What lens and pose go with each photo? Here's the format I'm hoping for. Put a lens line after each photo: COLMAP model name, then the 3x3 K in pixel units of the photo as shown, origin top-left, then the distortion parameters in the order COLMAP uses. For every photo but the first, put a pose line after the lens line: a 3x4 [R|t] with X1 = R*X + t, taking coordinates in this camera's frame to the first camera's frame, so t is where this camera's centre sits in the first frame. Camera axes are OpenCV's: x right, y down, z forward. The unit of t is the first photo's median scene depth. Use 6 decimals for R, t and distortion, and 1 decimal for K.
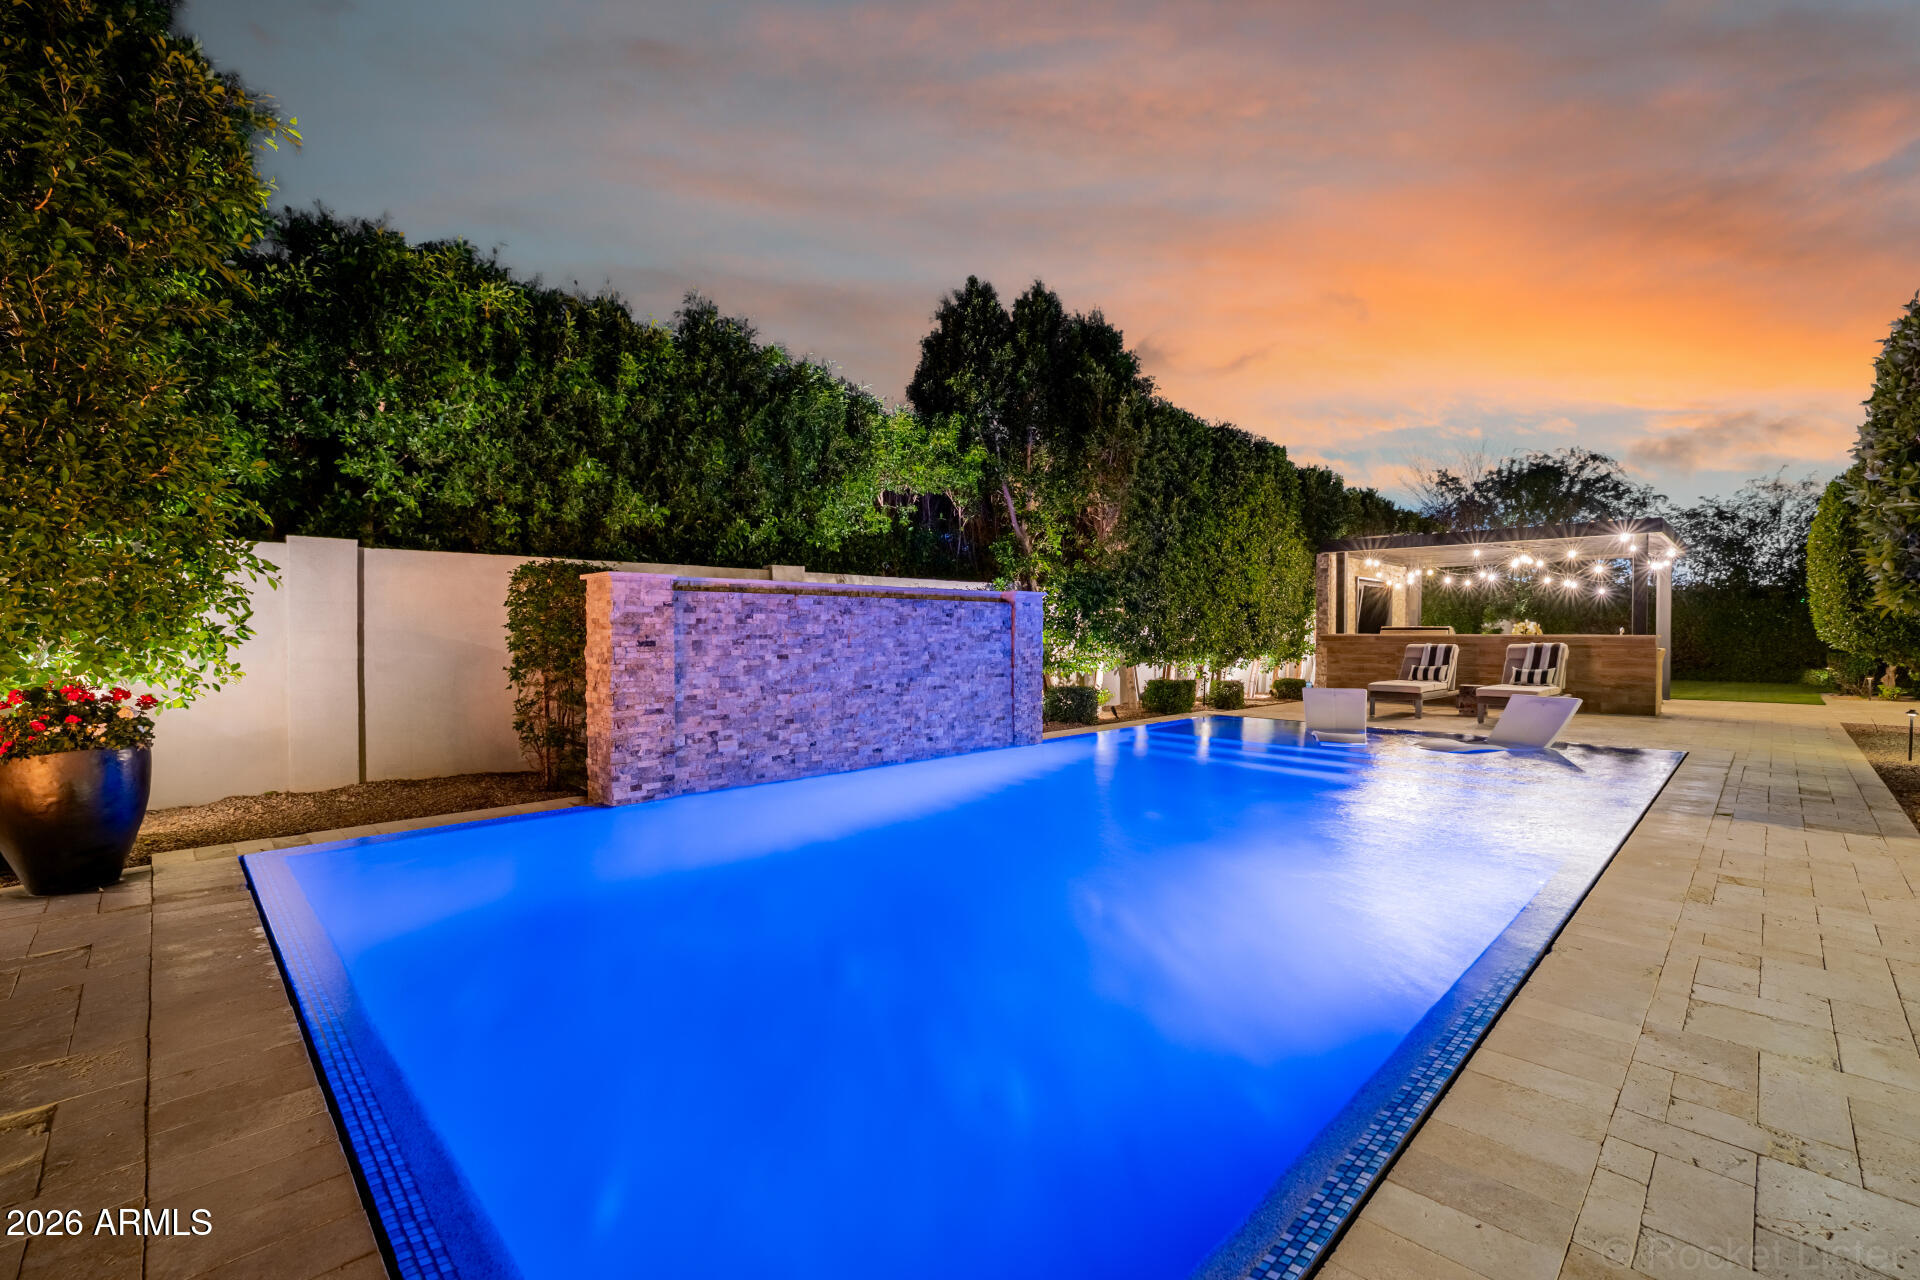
lens RADIAL K [[817.9, 0, 945.8], [0, 817.9, 647.2], [0, 0, 1]] dist [0.003529, 0.002505]
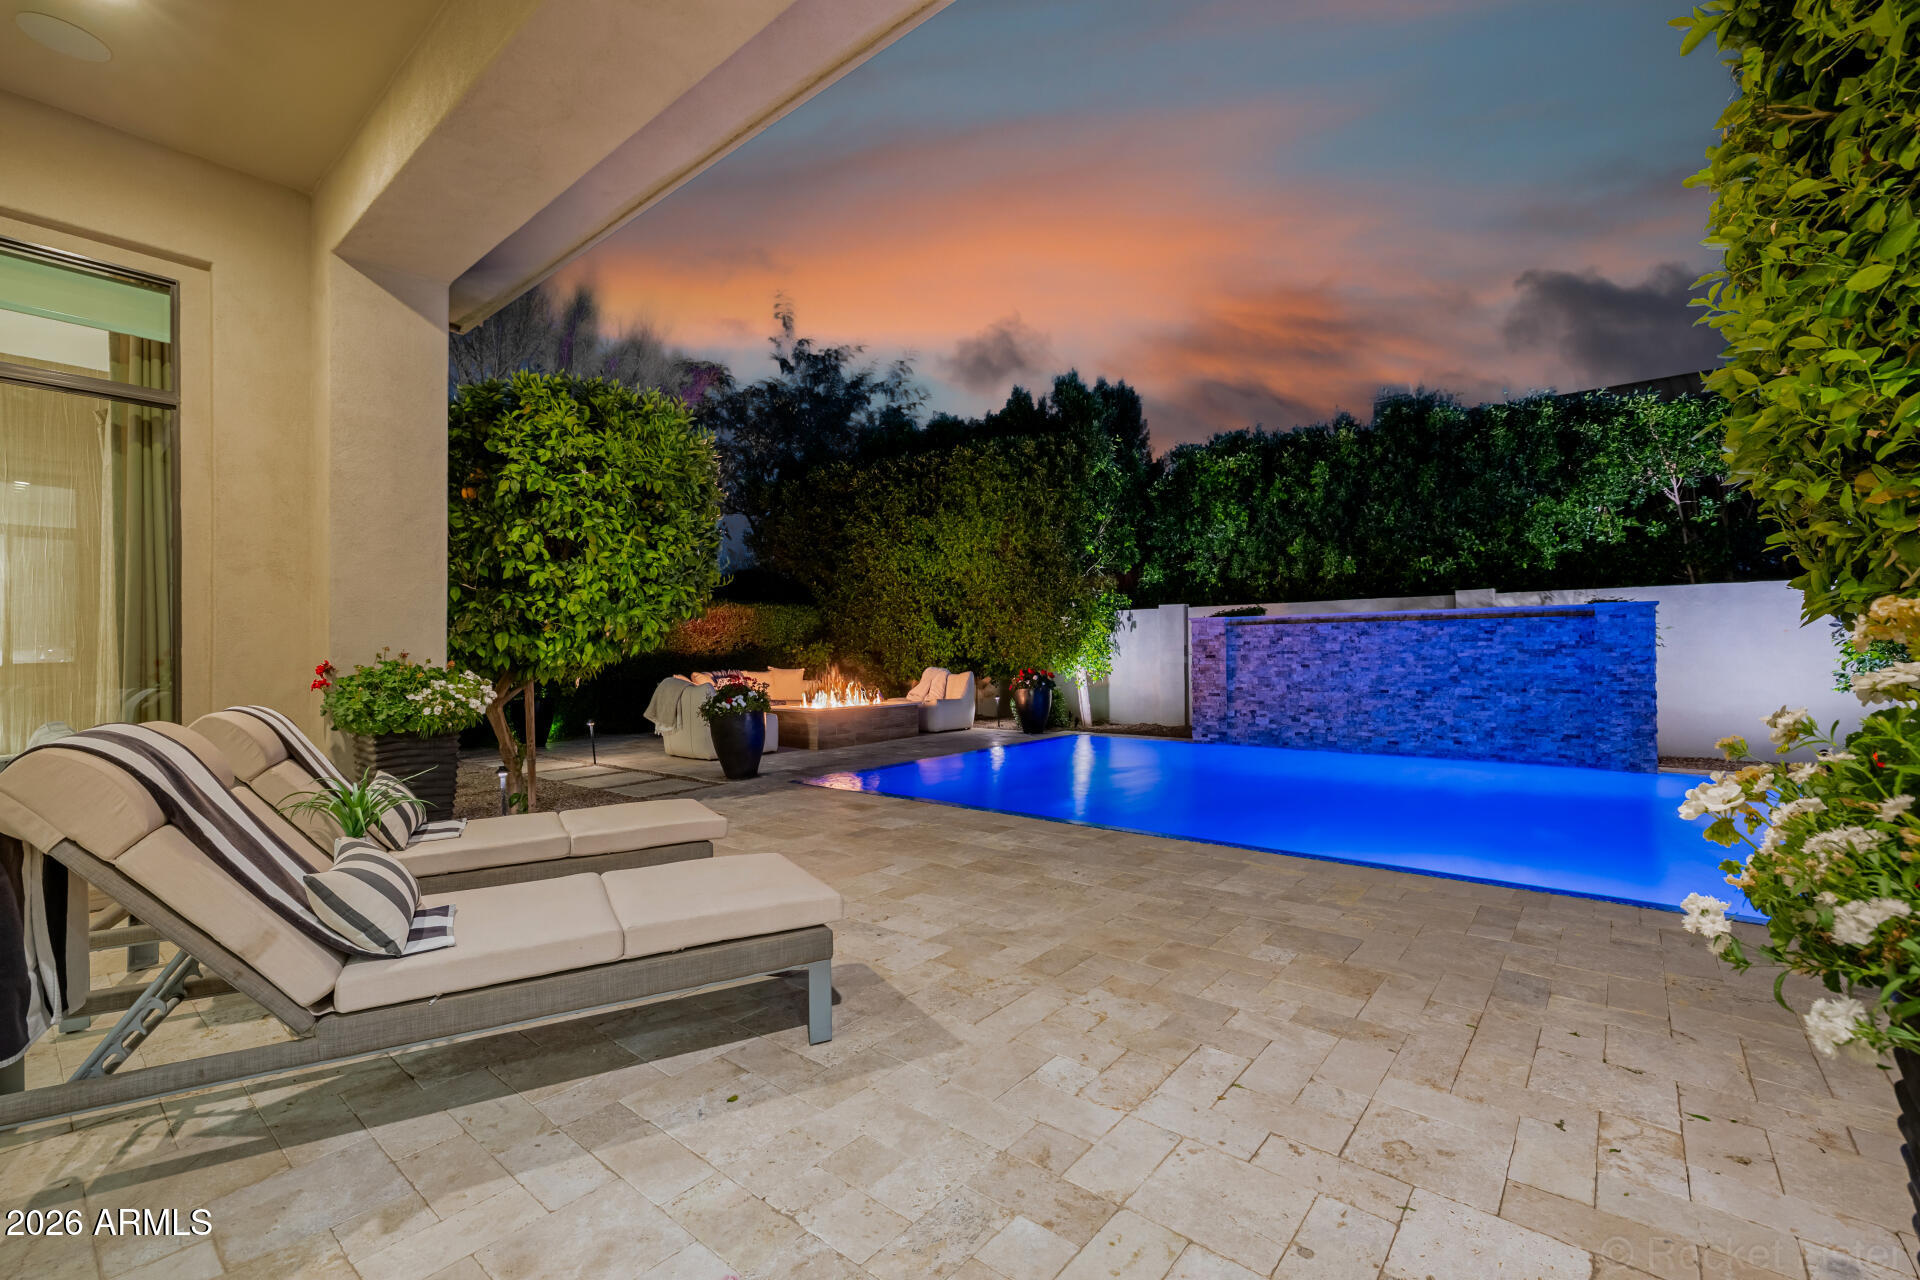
lens RADIAL K [[817.9, 0, 951.7], [0, 817.9, 654.5], [0, 0, 1]] dist [0.003529, 0.002505]
pose [[0.130108, 0.003210, -0.991495, 1.498050], [-0.008962, 0.999958, 0.002061, -0.007945], [0.991459, 0.008618, 0.130131, 0.225007]]
